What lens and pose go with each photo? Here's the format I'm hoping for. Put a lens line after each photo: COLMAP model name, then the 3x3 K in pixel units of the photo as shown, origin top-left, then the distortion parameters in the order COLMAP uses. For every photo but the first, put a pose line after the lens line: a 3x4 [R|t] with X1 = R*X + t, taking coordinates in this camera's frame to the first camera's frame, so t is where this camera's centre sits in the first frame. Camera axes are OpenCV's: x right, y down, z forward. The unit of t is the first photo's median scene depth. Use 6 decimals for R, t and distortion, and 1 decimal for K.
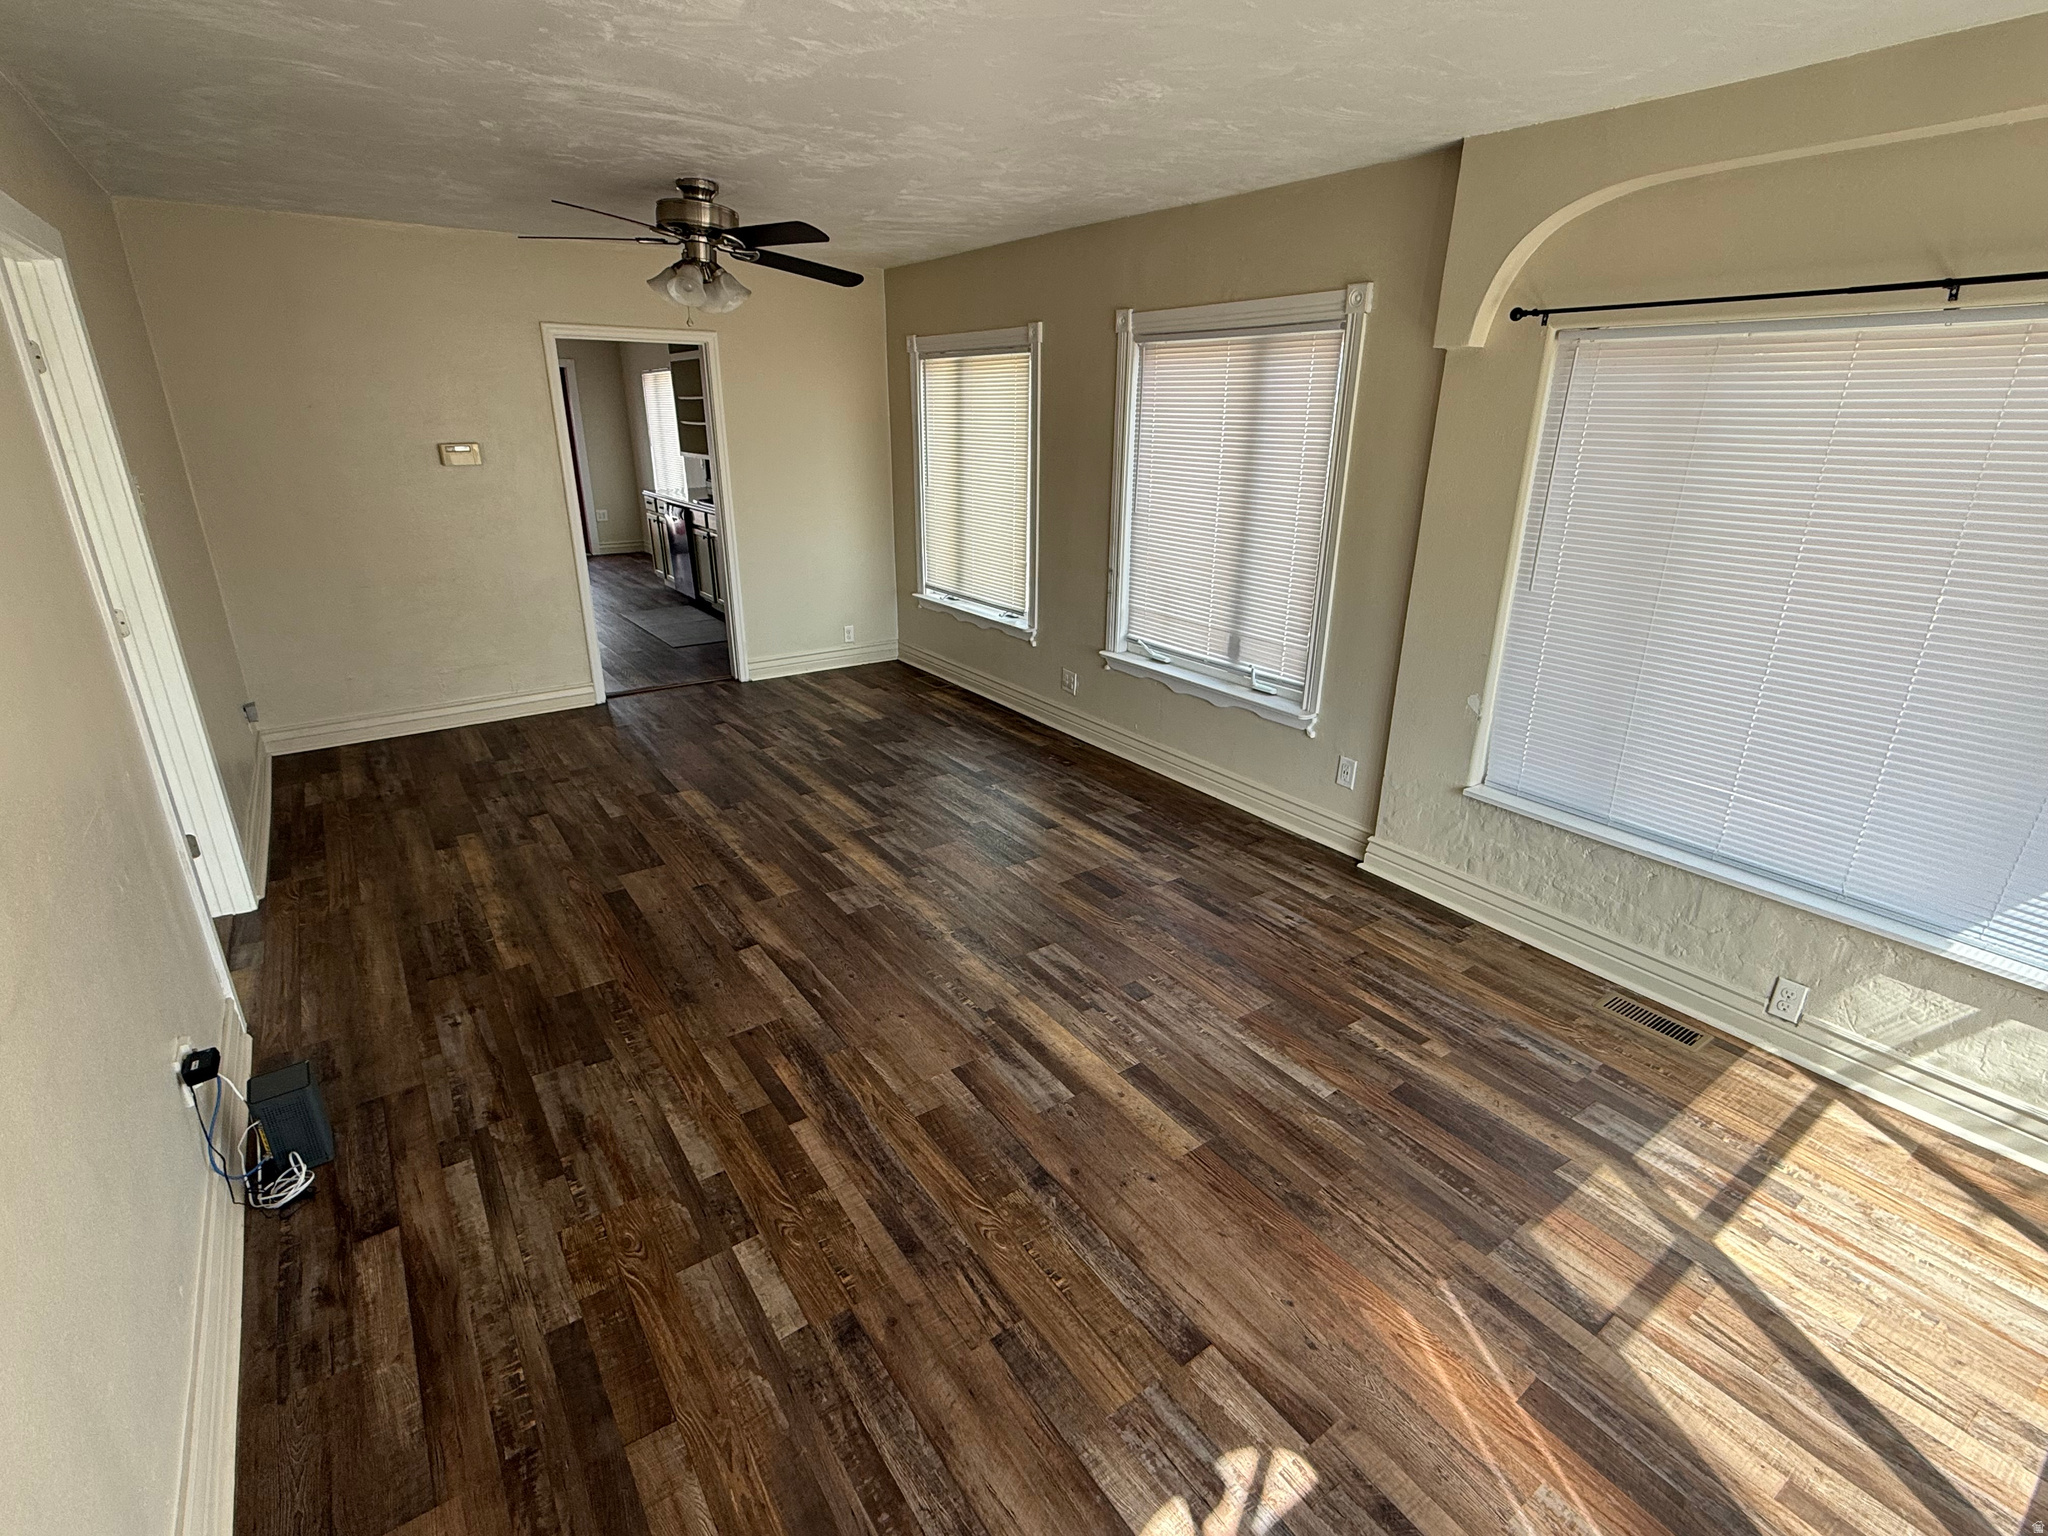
lens RADIAL K [[969.9, 0, 1024.0], [0, 969.9, 768.0], [0, 0, 1]] dist [0.001470, -0.000365]
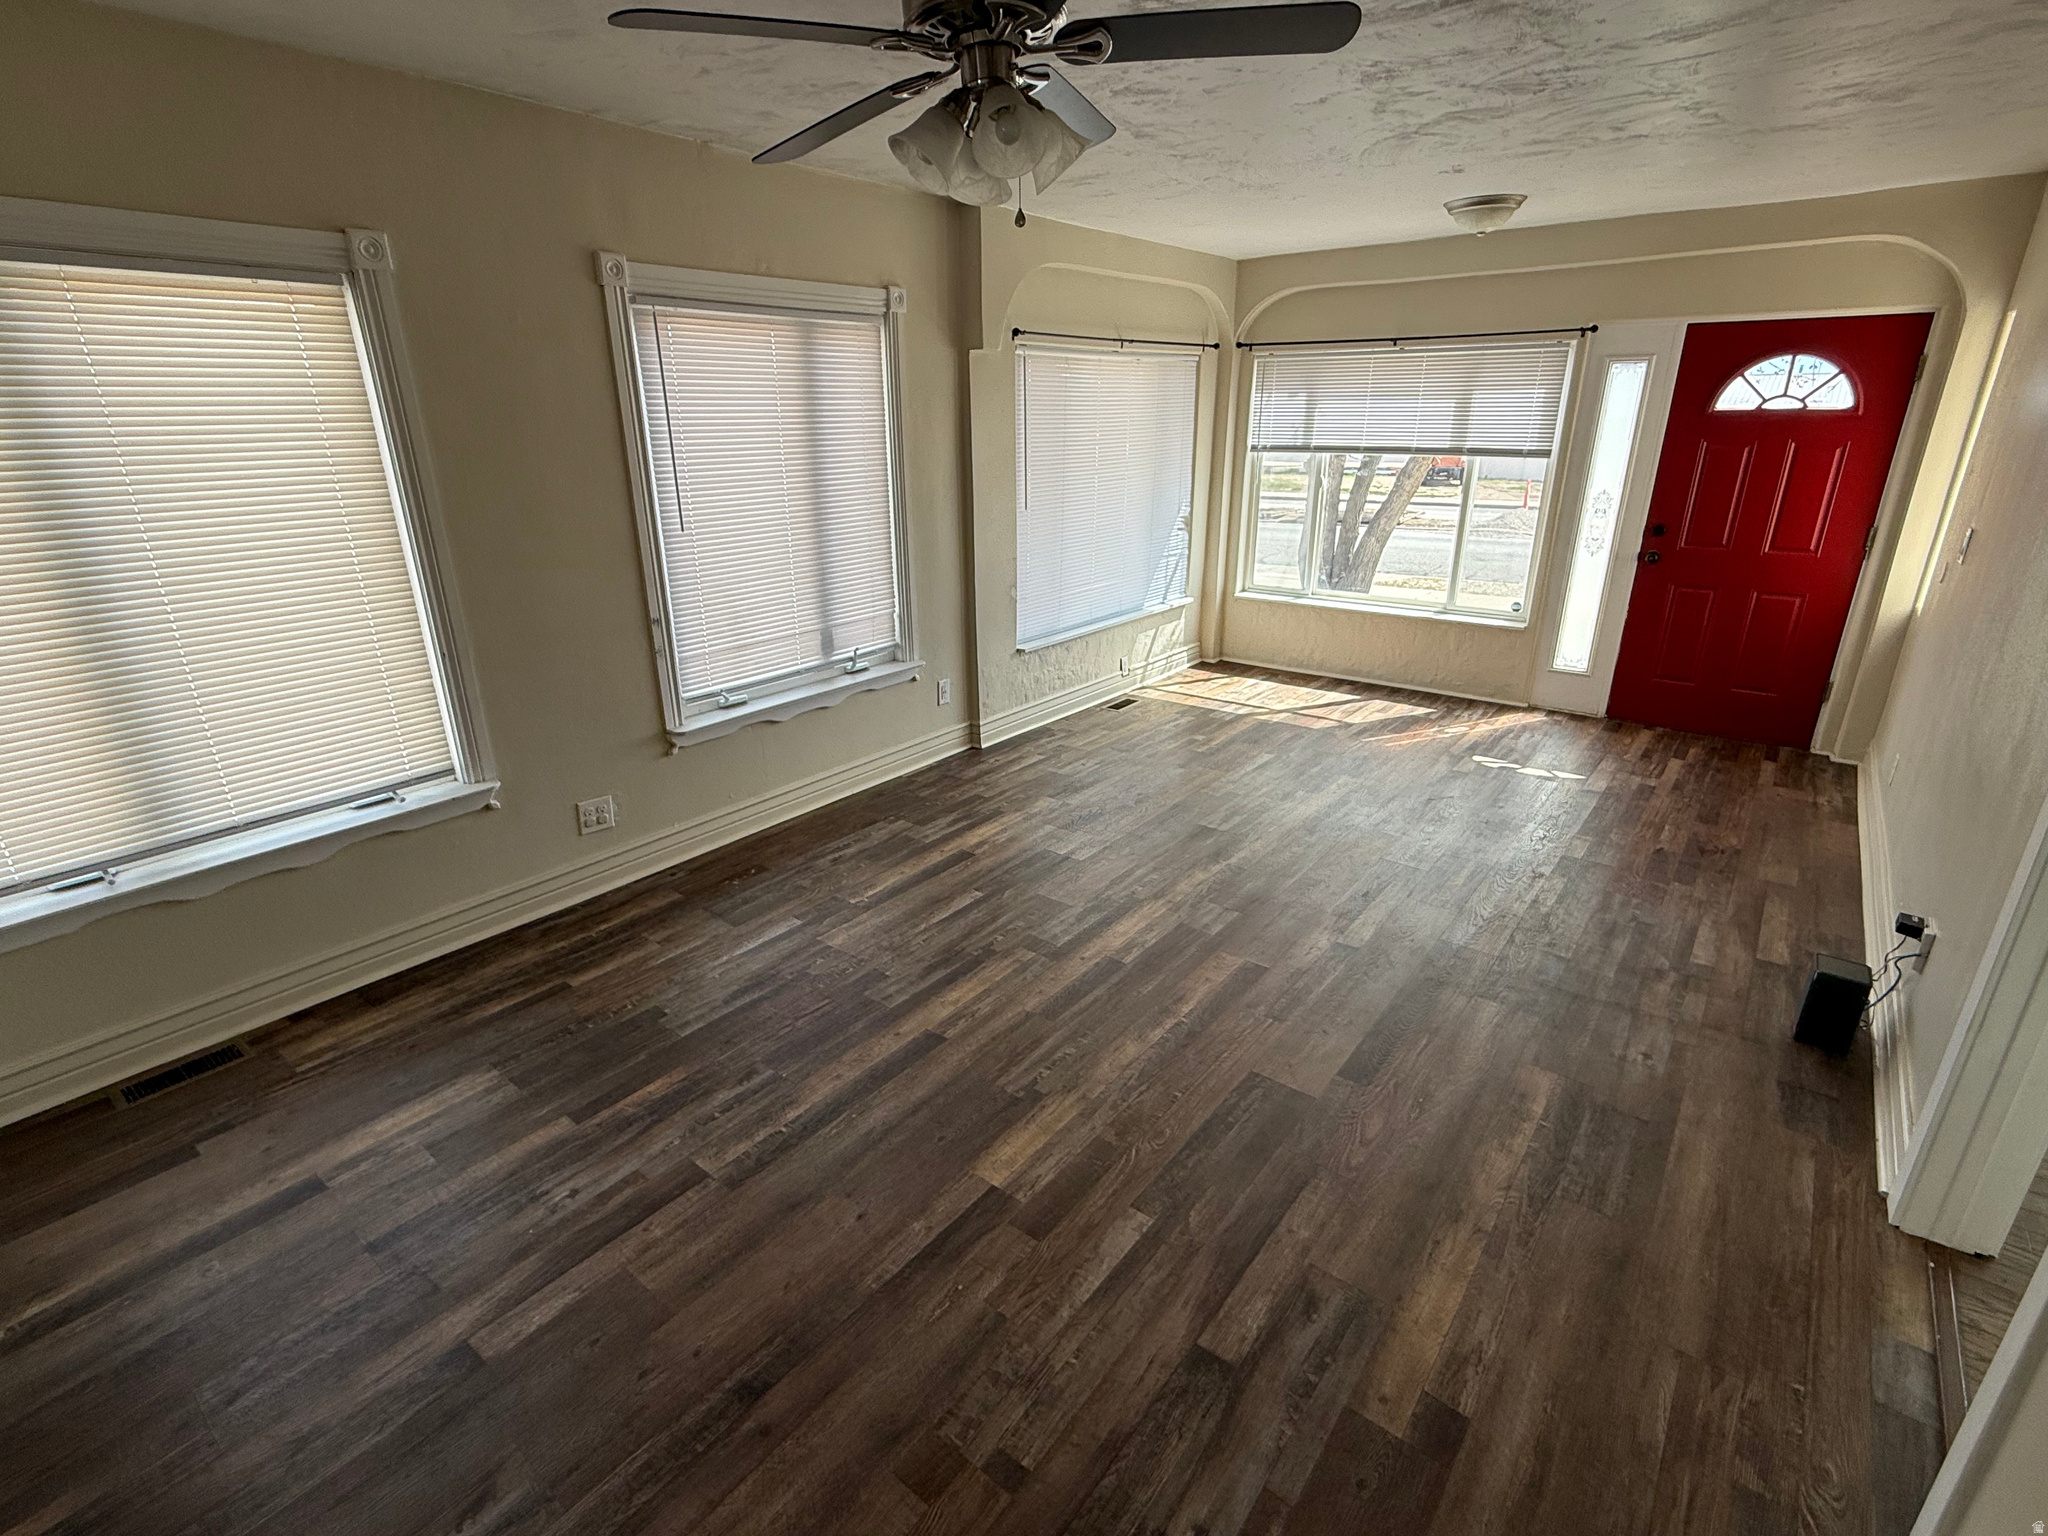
lens RADIAL K [[969.9, 0, 1024.0], [0, 969.9, 768.0], [0, 0, 1]] dist [0.001470, -0.000365]
pose [[-0.281014, -0.343426, 0.896153, -0.839858], [0.337802, 0.838628, 0.427308, -0.410495], [-0.898288, 0.422801, -0.119656, 1.111343]]
